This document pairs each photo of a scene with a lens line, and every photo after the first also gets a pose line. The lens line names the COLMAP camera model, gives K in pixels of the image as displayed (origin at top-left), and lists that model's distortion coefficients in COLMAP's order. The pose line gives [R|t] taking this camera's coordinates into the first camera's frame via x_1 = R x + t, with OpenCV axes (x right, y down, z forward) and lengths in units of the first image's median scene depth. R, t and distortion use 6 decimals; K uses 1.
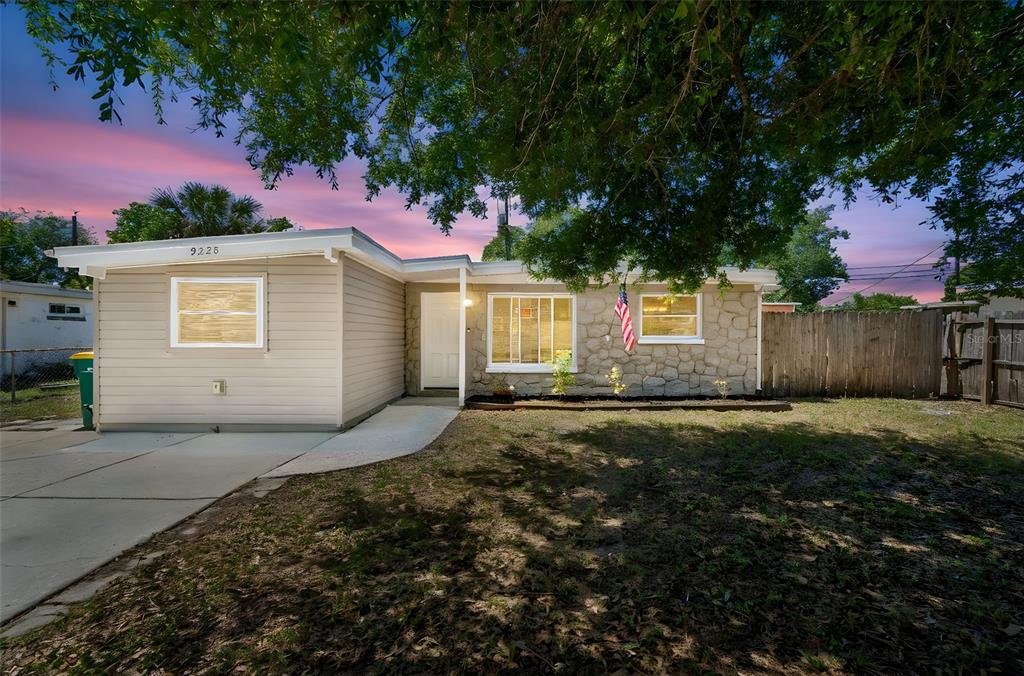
lens RADIAL K [[451.8, 0, 510.3], [0, 451.8, 335.1], [0, 0, 1]] dist [-0.009981, -0.000376]
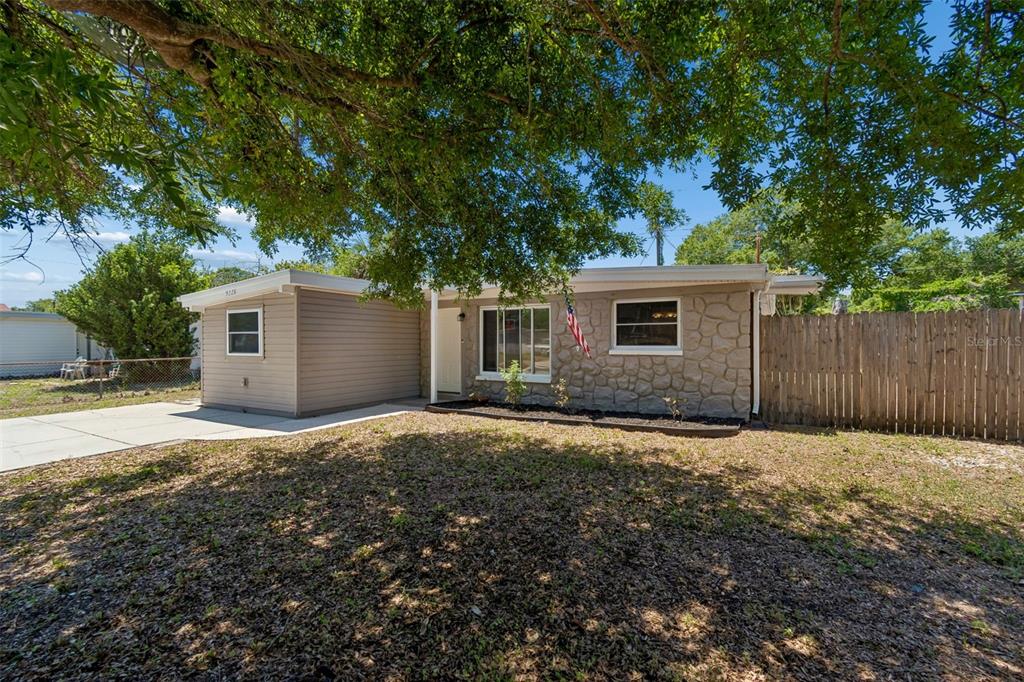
lens RADIAL K [[456.8, 0, 514.0], [0, 456.8, 343.6], [0, 0, 1]] dist [0.002939, -0.001255]
pose [[0.871317, -0.004901, -0.490697, 0.579150], [0.006701, 0.999976, 0.001911, -0.006719], [0.490676, -0.004954, 0.871328, 0.075079]]
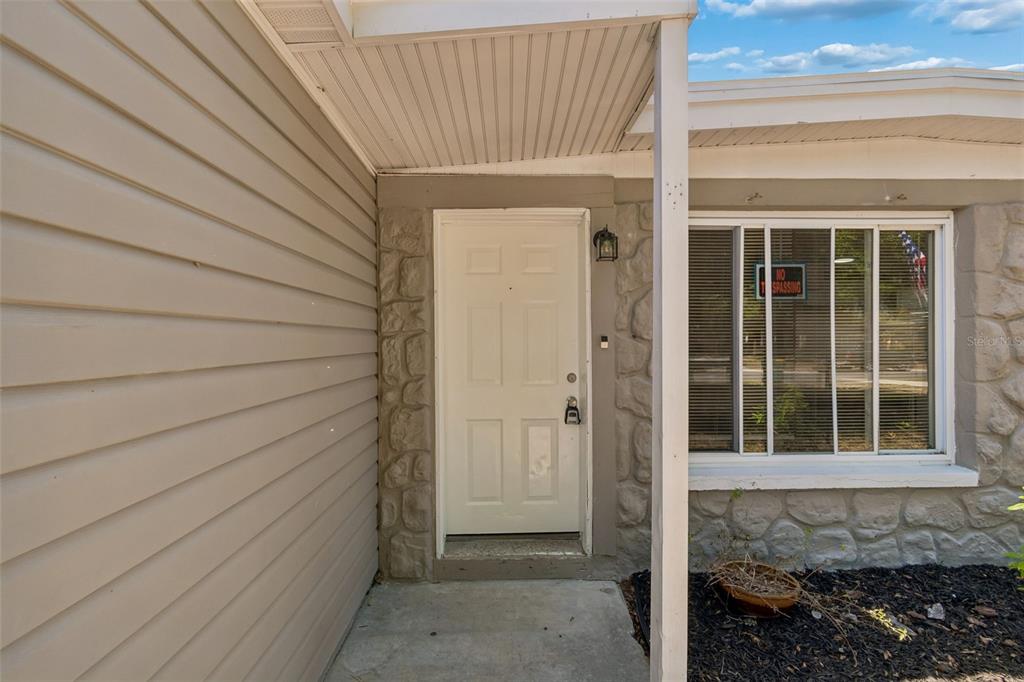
lens RADIAL K [[456.8, 0, 514.3], [0, 456.8, 344.9], [0, 0, 1]] dist [0.002939, -0.001255]
pose [[0.999592, -0.006985, 0.027679, -0.158254], [0.006682, 0.999917, 0.011032, -0.012671], [-0.027753, -0.010842, 0.999556, 0.720536]]
